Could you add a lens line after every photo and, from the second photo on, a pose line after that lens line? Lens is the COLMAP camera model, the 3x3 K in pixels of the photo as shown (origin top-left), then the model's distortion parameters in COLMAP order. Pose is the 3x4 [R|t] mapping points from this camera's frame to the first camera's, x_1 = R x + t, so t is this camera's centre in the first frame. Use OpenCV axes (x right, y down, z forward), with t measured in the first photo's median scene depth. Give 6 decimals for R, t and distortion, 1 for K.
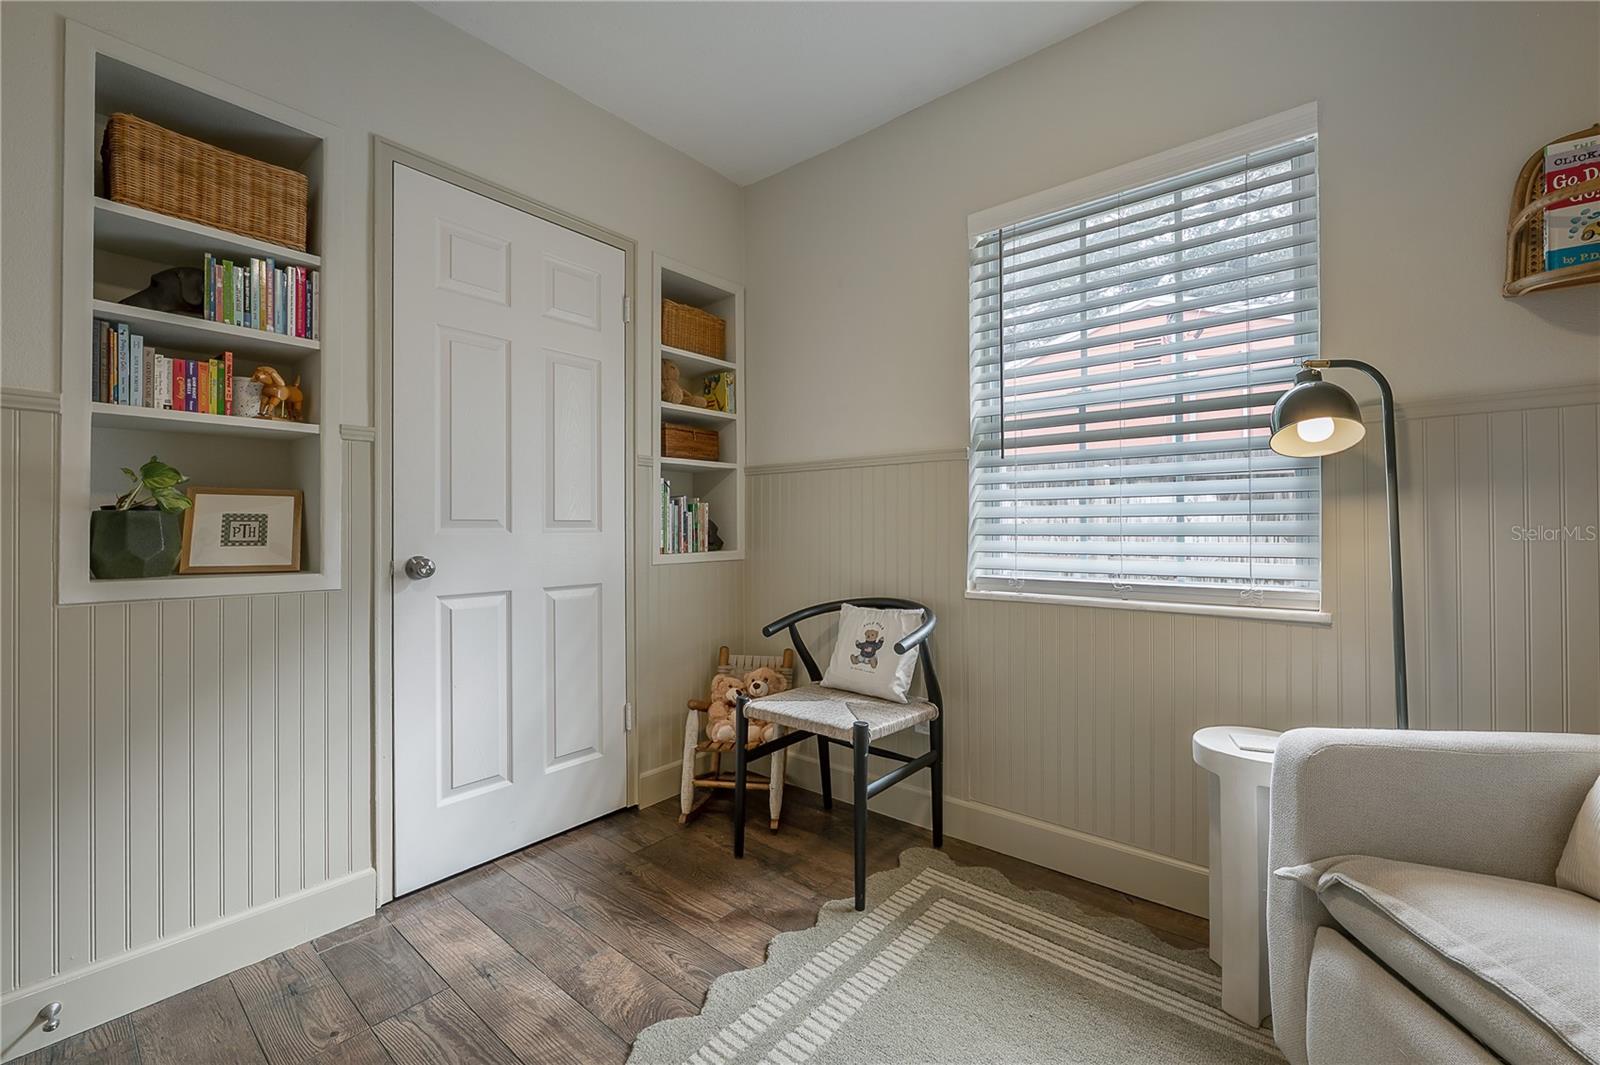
lens RADIAL K [[640.9, 0, 792.3], [0, 640.9, 524.1], [0, 0, 1]] dist [-0.002524, -0.000340]
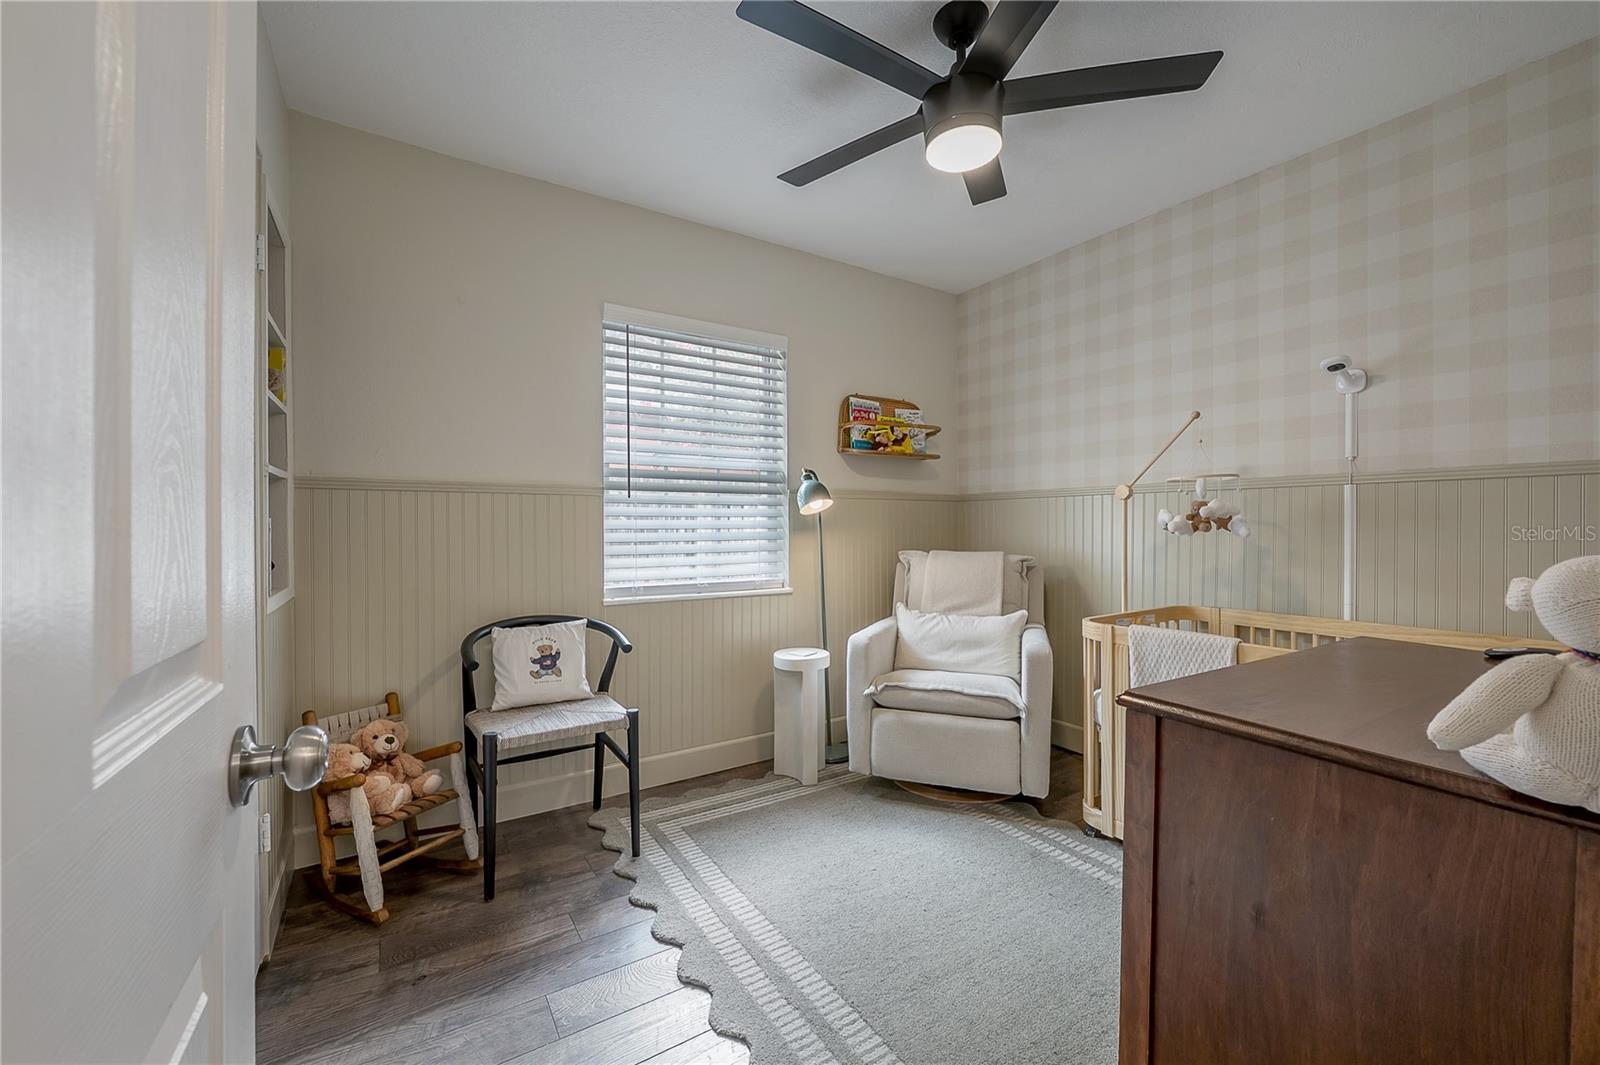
lens RADIAL K [[640.9, 0, 790.8], [0, 640.9, 532.7], [0, 0, 1]] dist [-0.002524, -0.000340]
pose [[0.303592, -0.002299, 0.952799, -0.888334], [-0.003260, 0.999989, 0.003452, -0.037437], [-0.952797, -0.004154, 0.303581, 0.289831]]
